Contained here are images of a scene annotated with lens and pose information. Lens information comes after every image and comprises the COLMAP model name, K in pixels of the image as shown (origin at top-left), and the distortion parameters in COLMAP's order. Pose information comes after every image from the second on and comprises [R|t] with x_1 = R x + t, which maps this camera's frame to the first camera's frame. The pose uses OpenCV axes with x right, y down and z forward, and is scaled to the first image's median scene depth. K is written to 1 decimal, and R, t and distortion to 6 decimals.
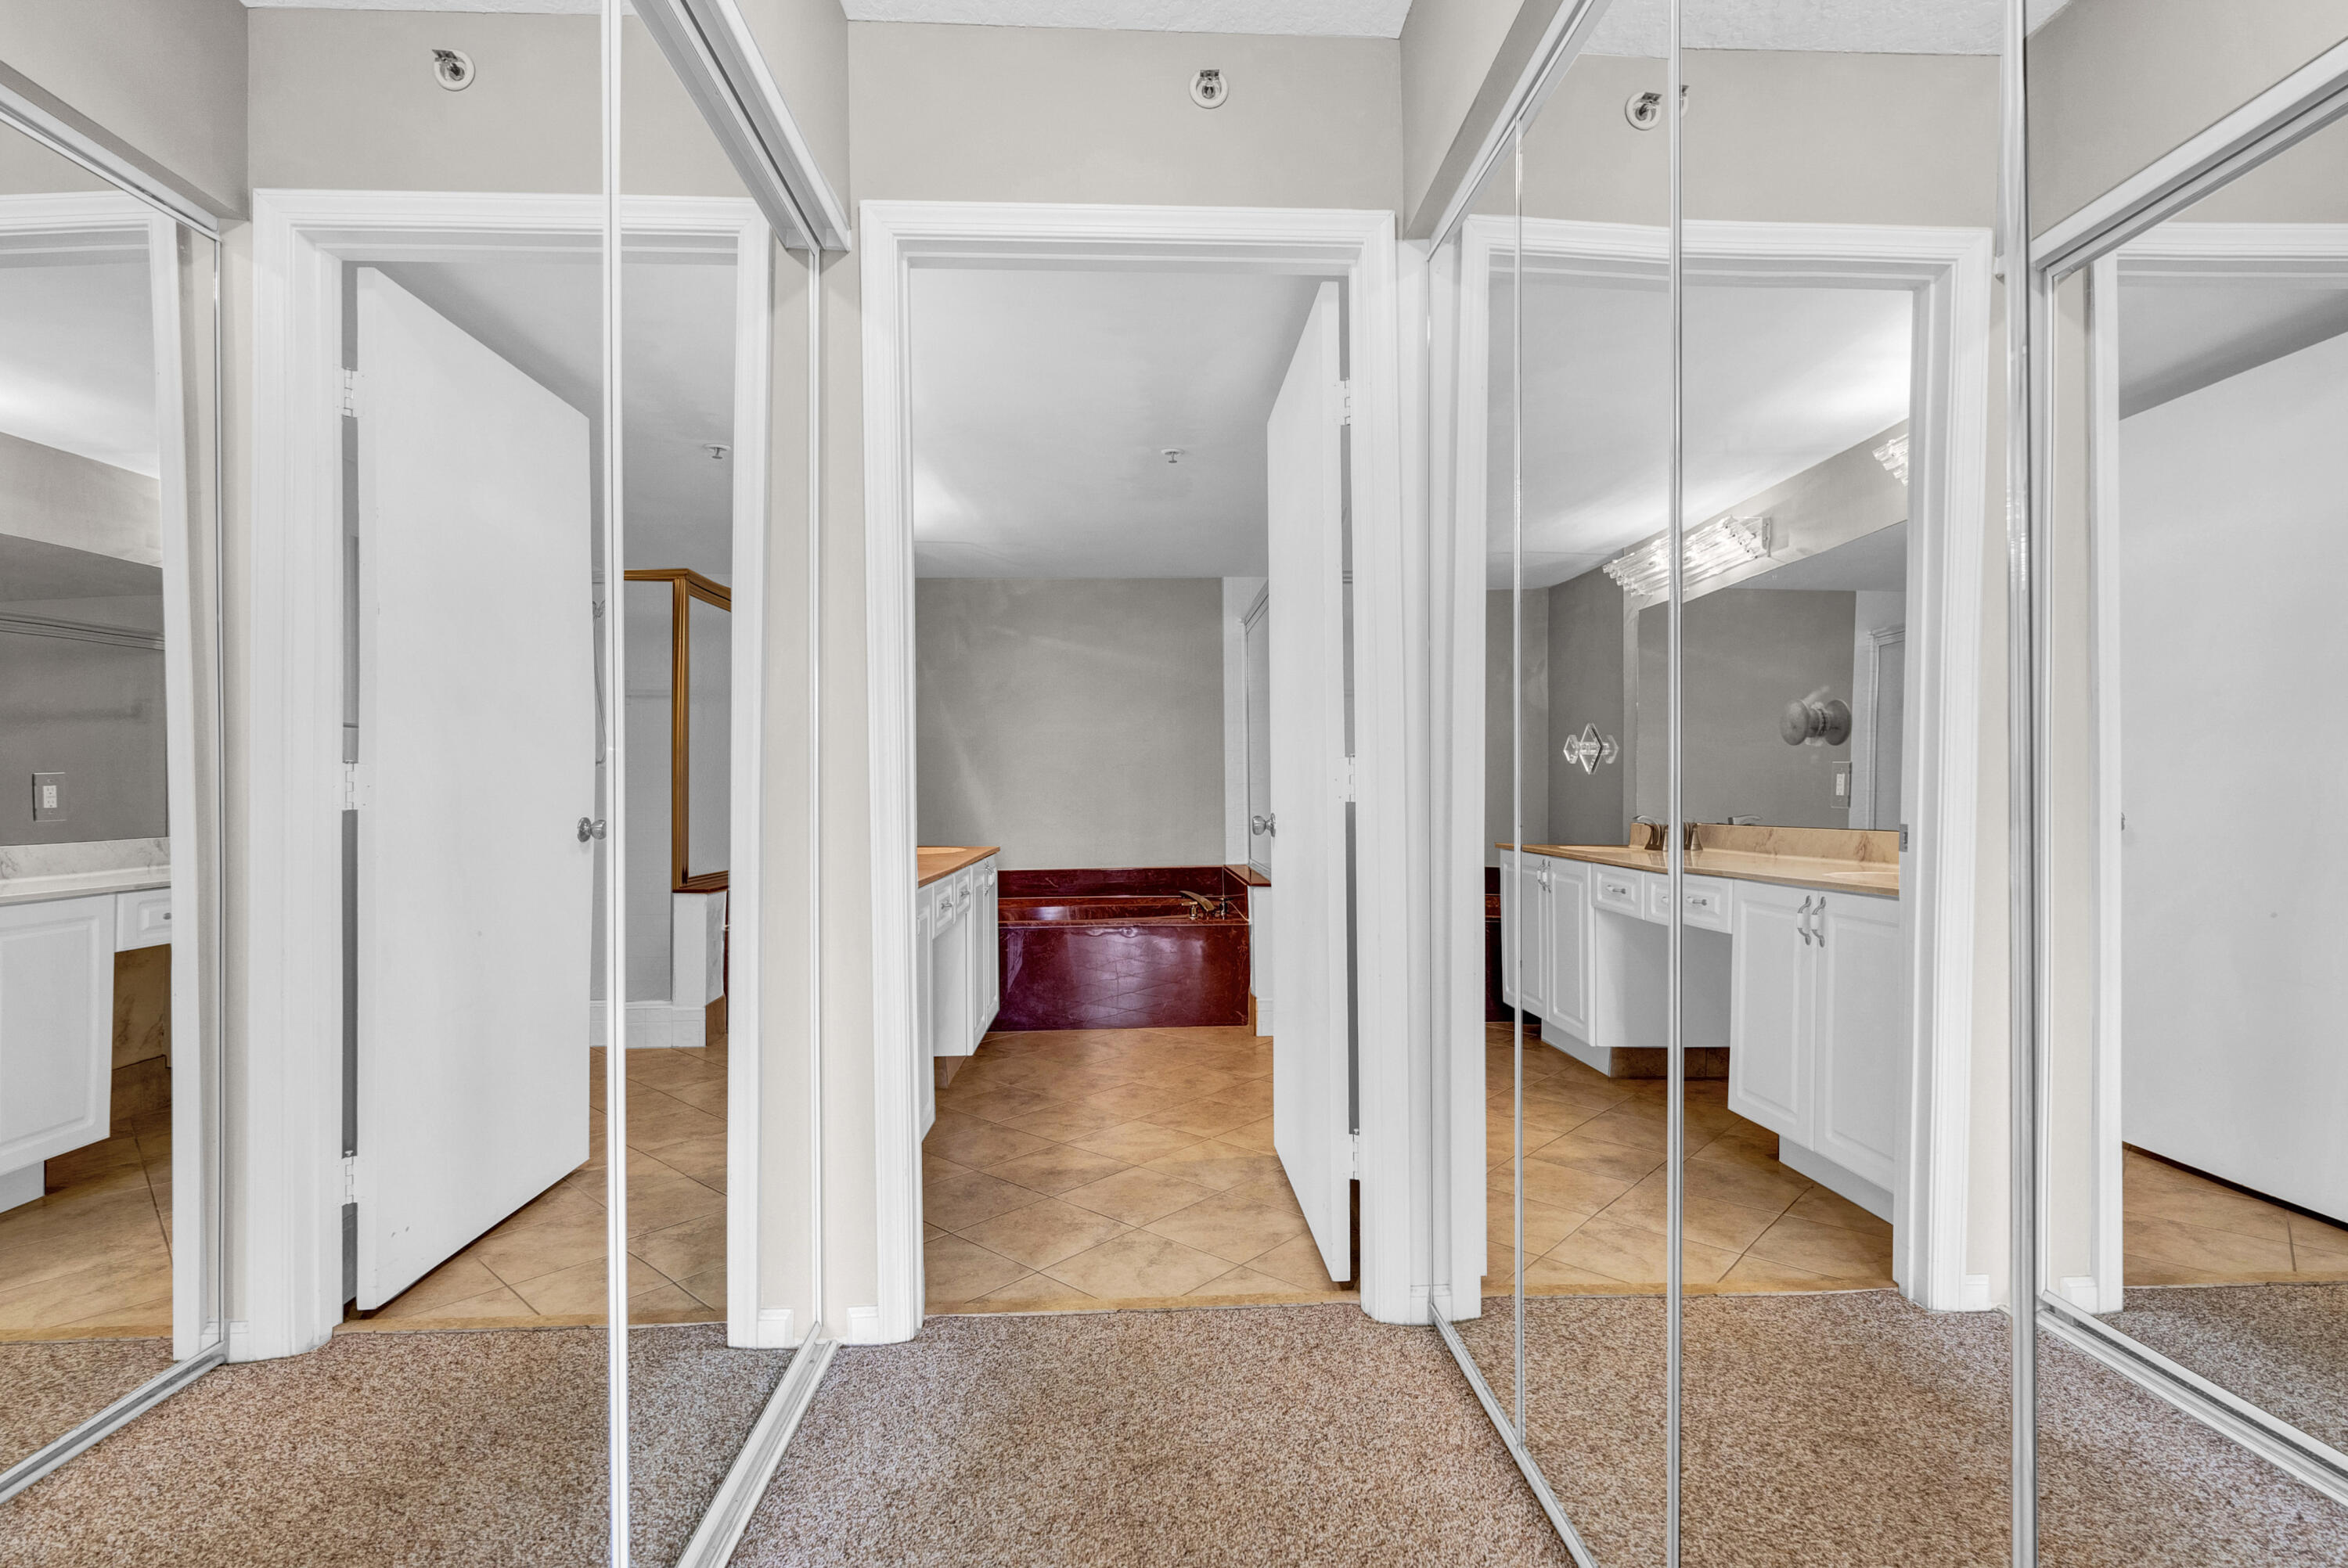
lens RADIAL K [[1077.1, 0, 1172.2], [0, 1077.1, 790.6], [0, 0, 1]] dist [-0.008022, 0.003417]
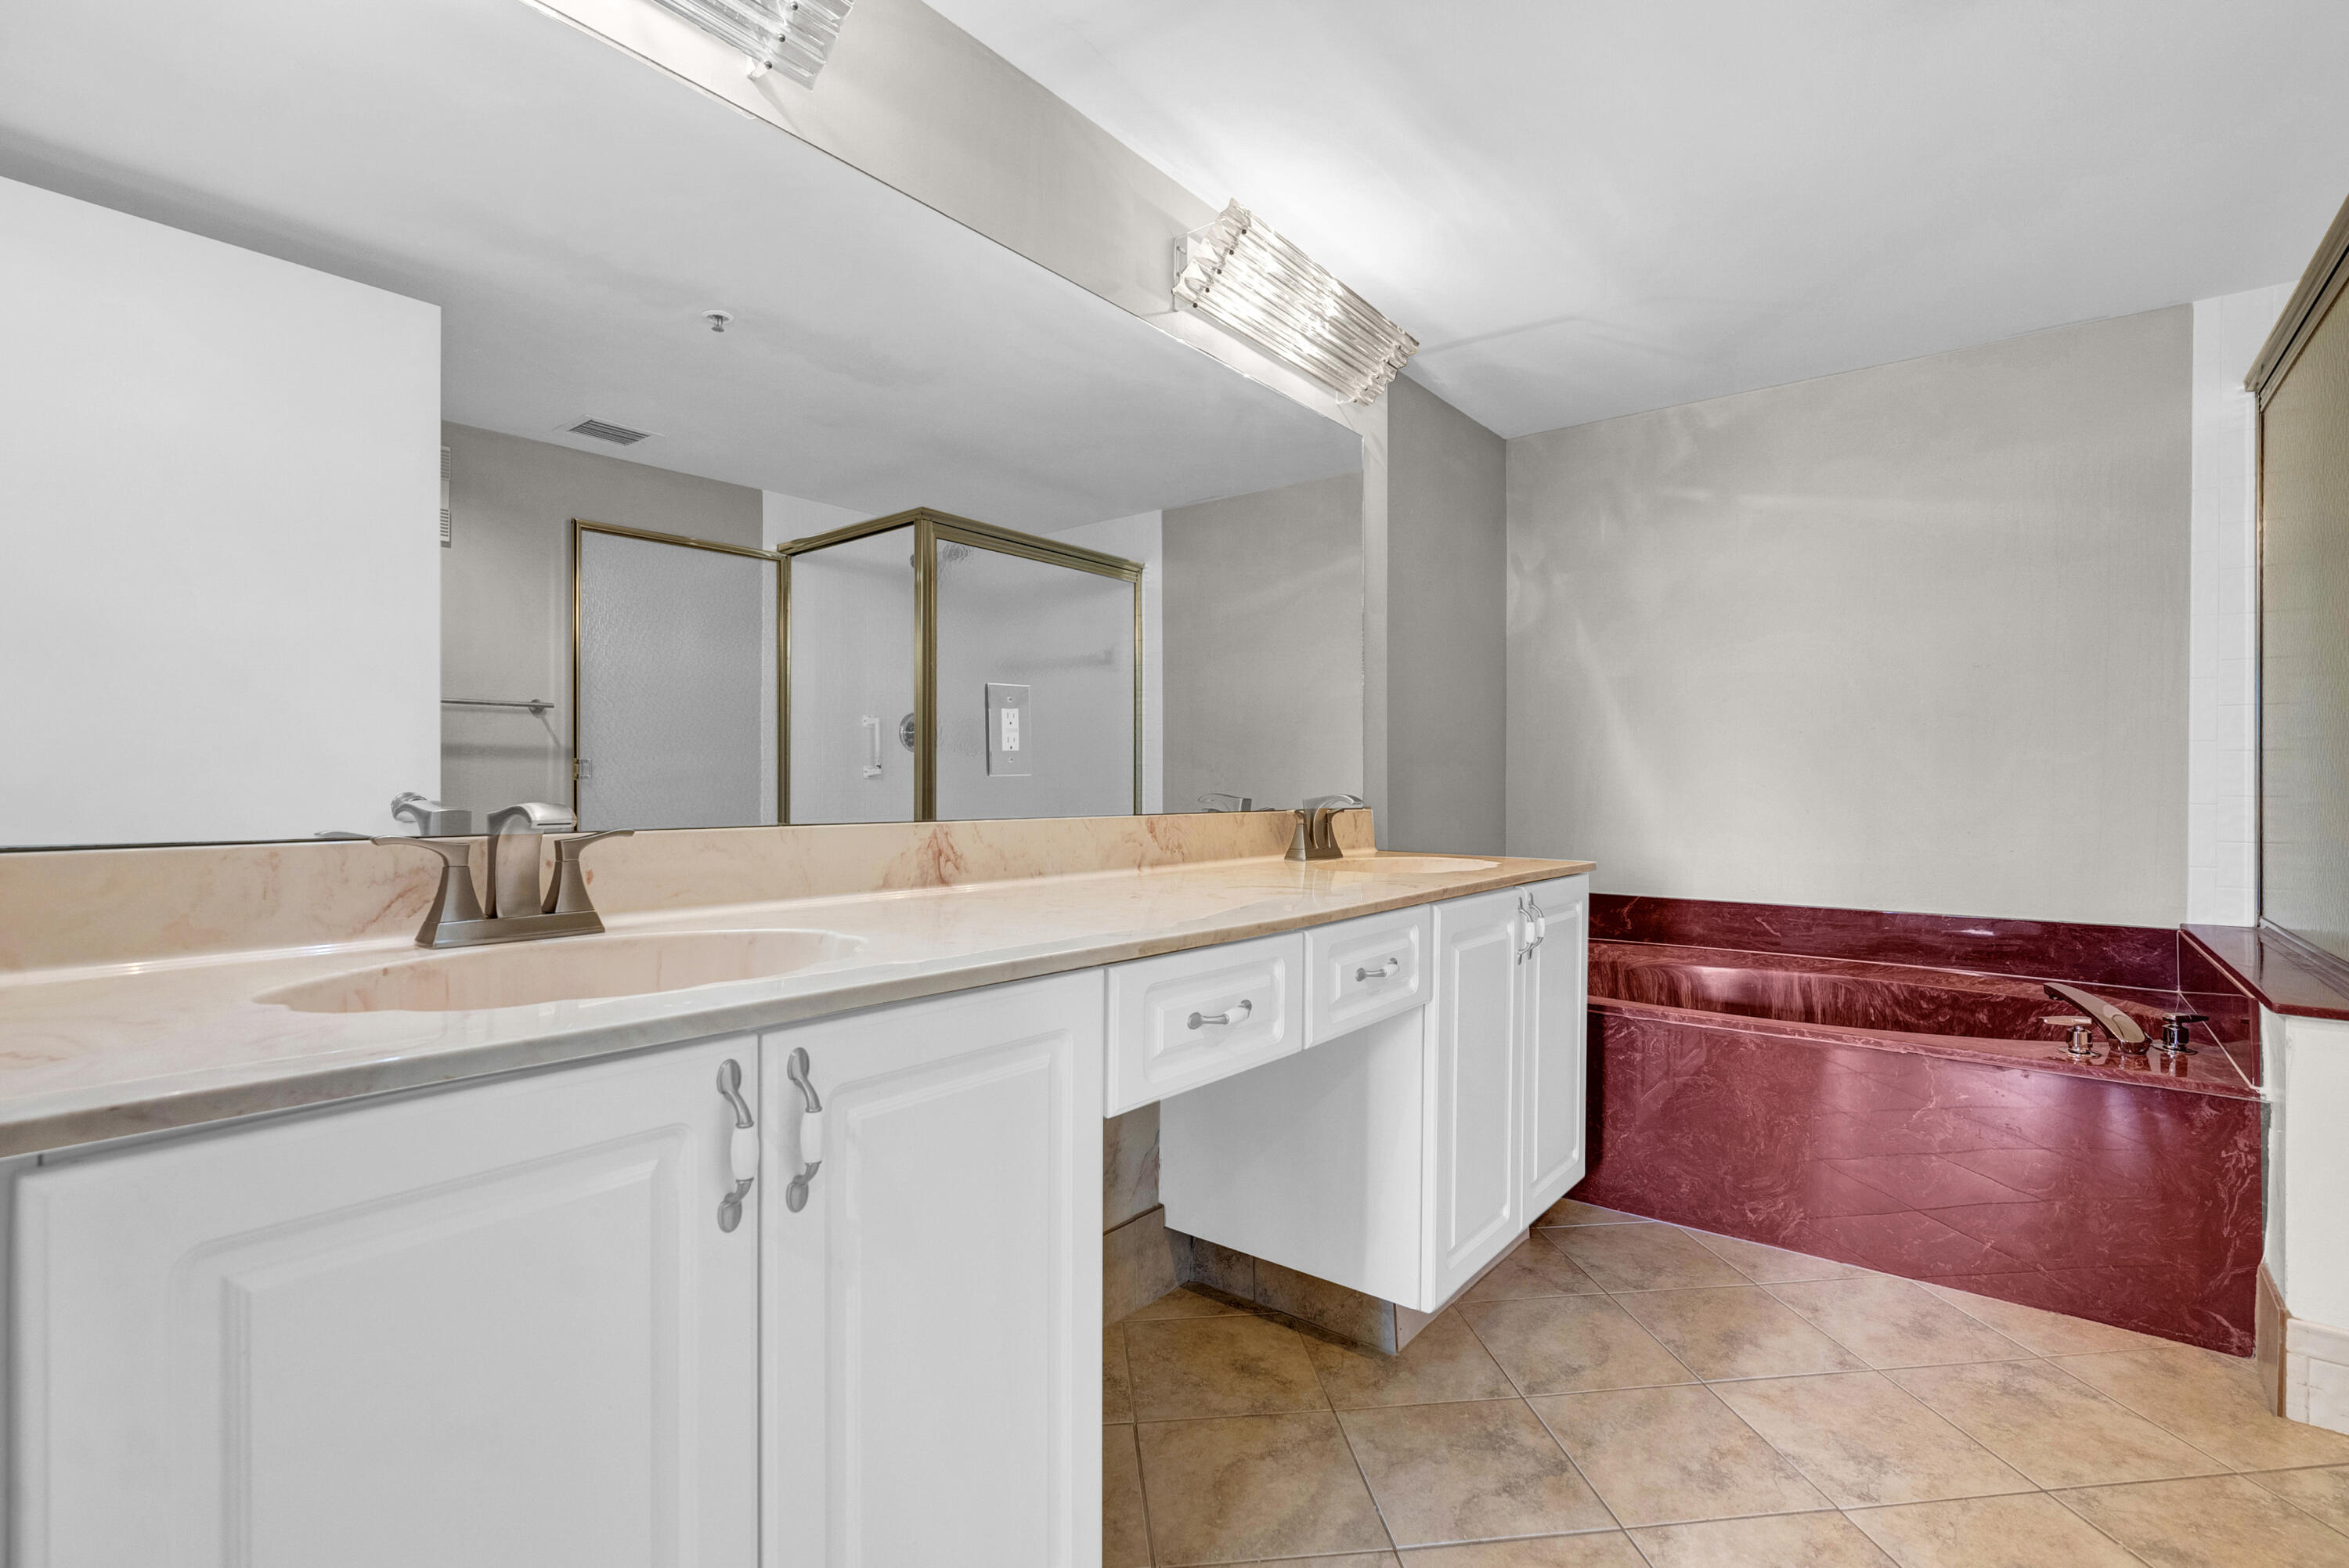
lens RADIAL K [[1077.6, 0, 1180.8], [0, 1077.6, 791.4], [0, 0, 1]] dist [-0.008022, 0.003417]
pose [[0.760592, 0.015137, -0.649053, 0.024357], [-0.008489, 0.999875, 0.013371, 0.012141], [0.649174, -0.004660, 0.760625, 0.463268]]
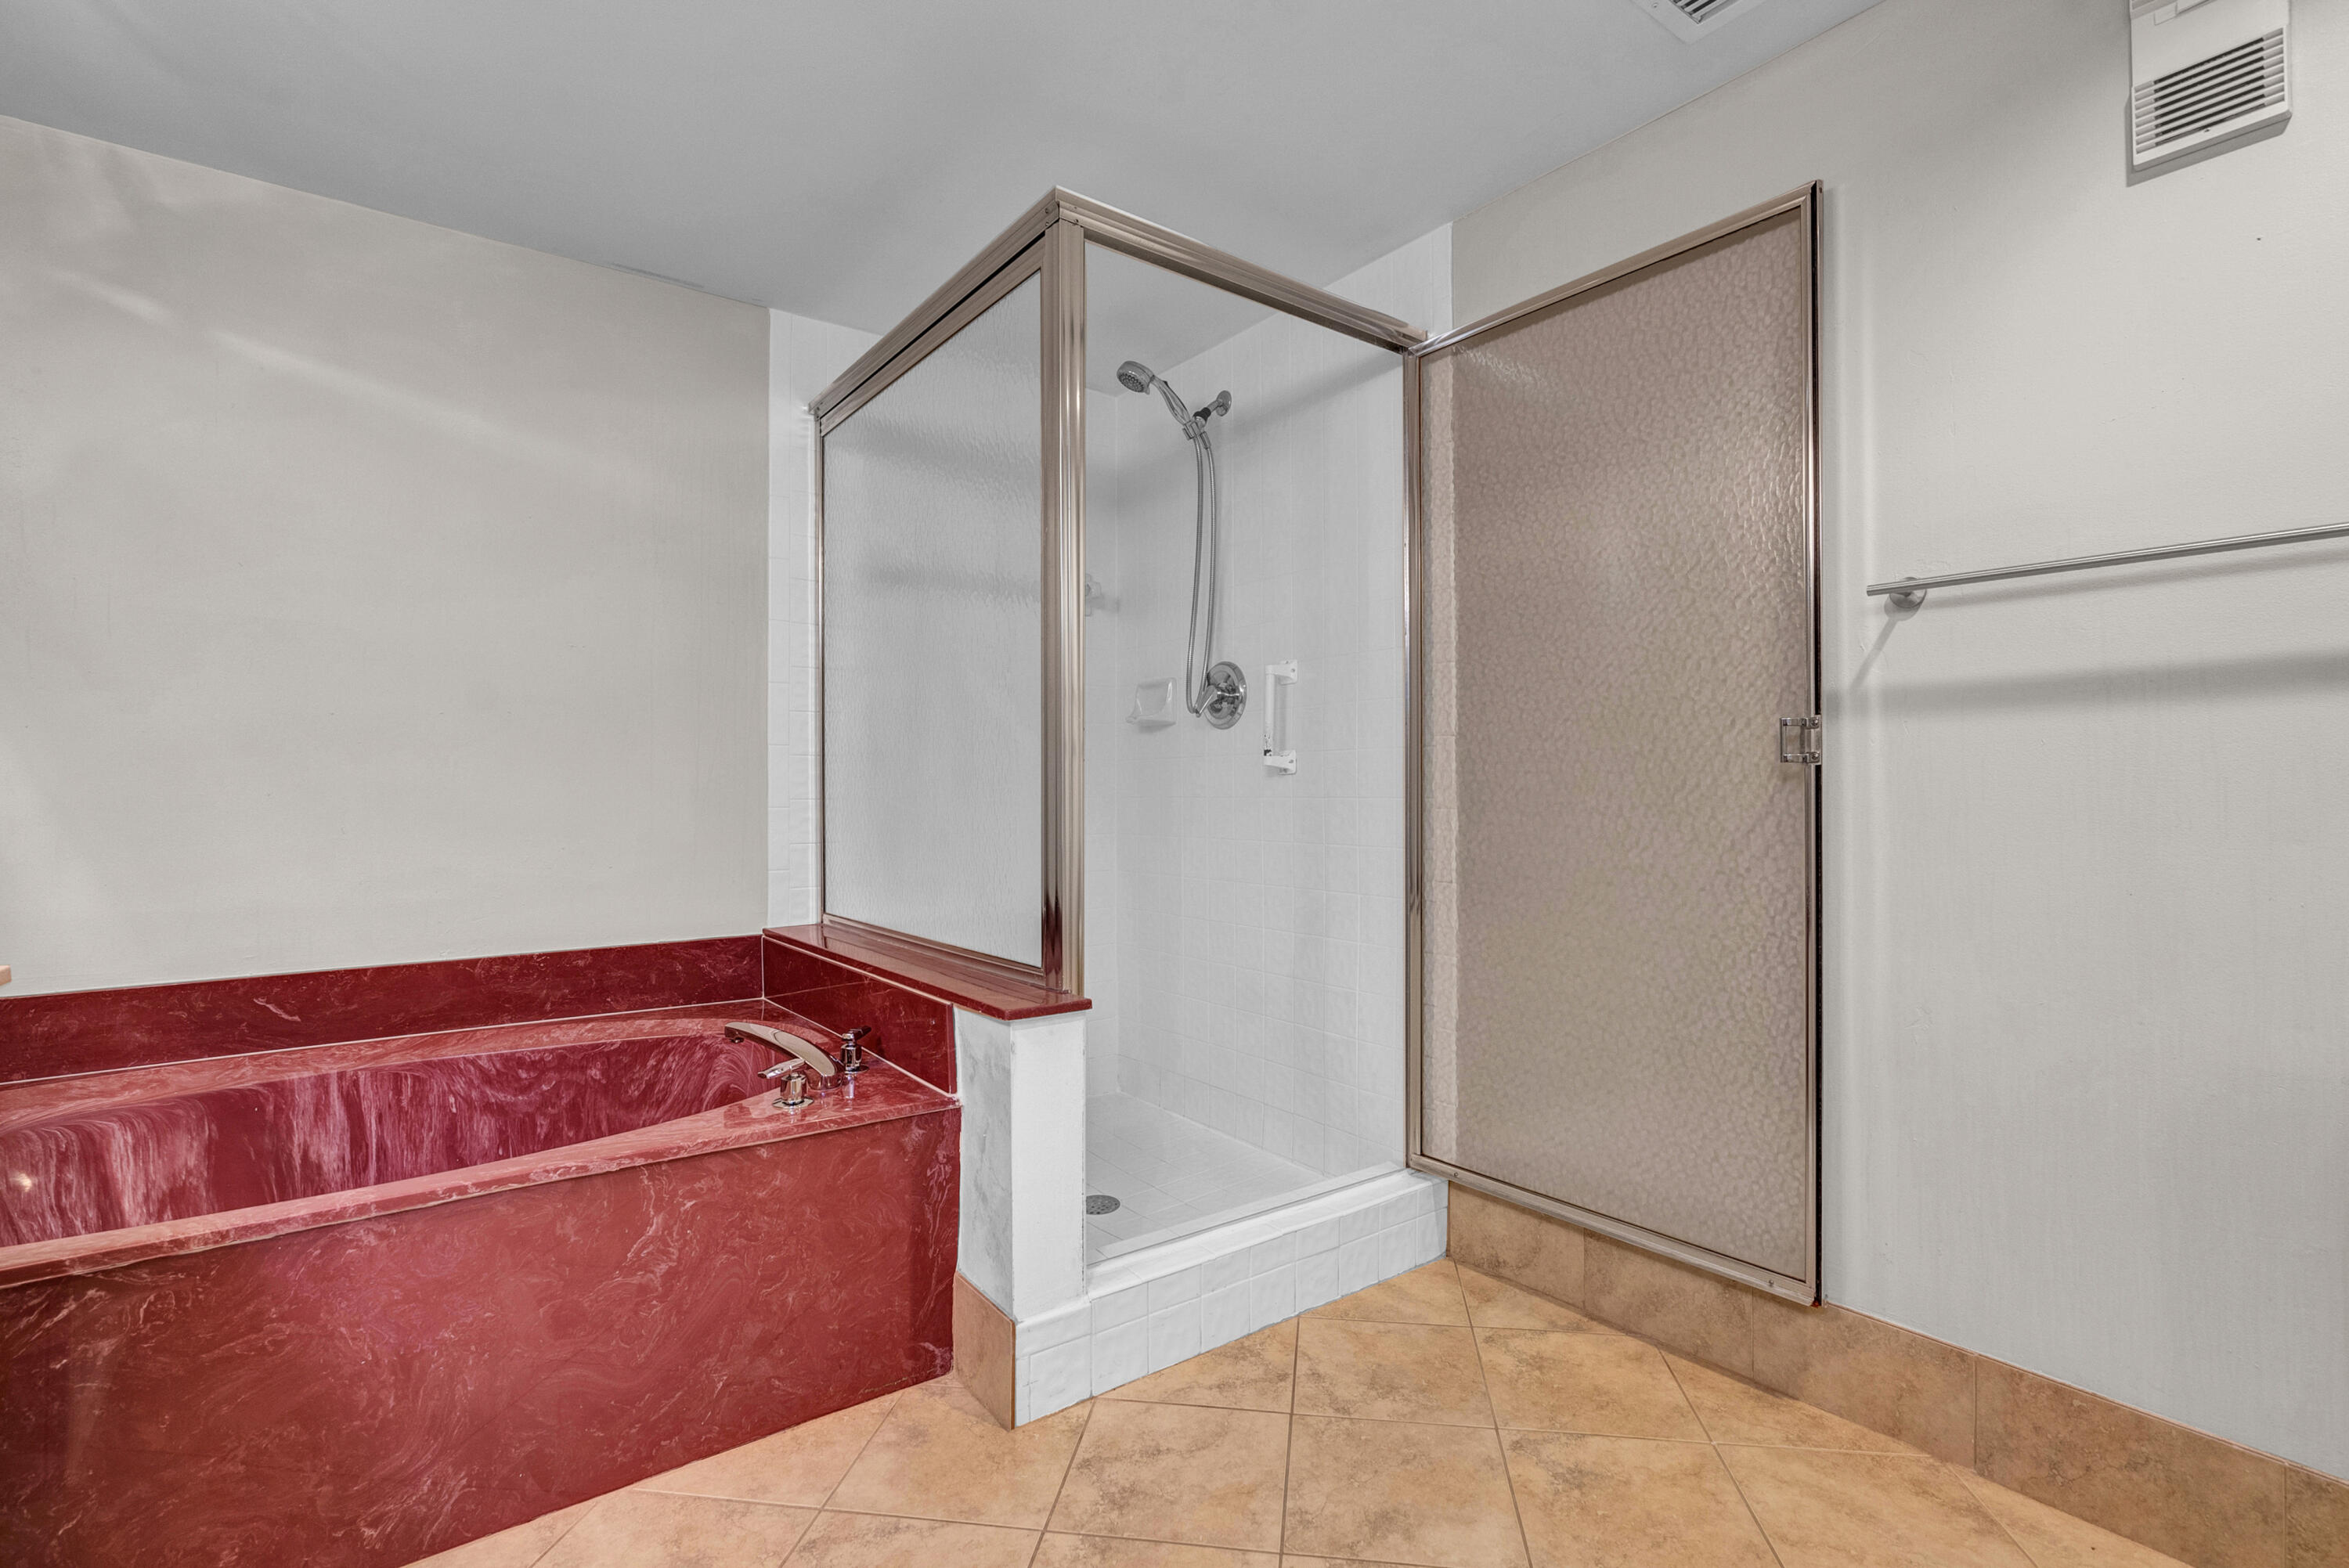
lens RADIAL K [[1077.6, 0, 1212.4], [0, 1077.6, 787.1], [0, 0, 1]] dist [-0.008022, 0.003417]
pose [[0.816053, 0.009293, 0.577902, -0.077180], [-0.005613, 0.999951, -0.008154, 0.014070], [-0.577949, 0.003410, 0.816066, 0.643853]]
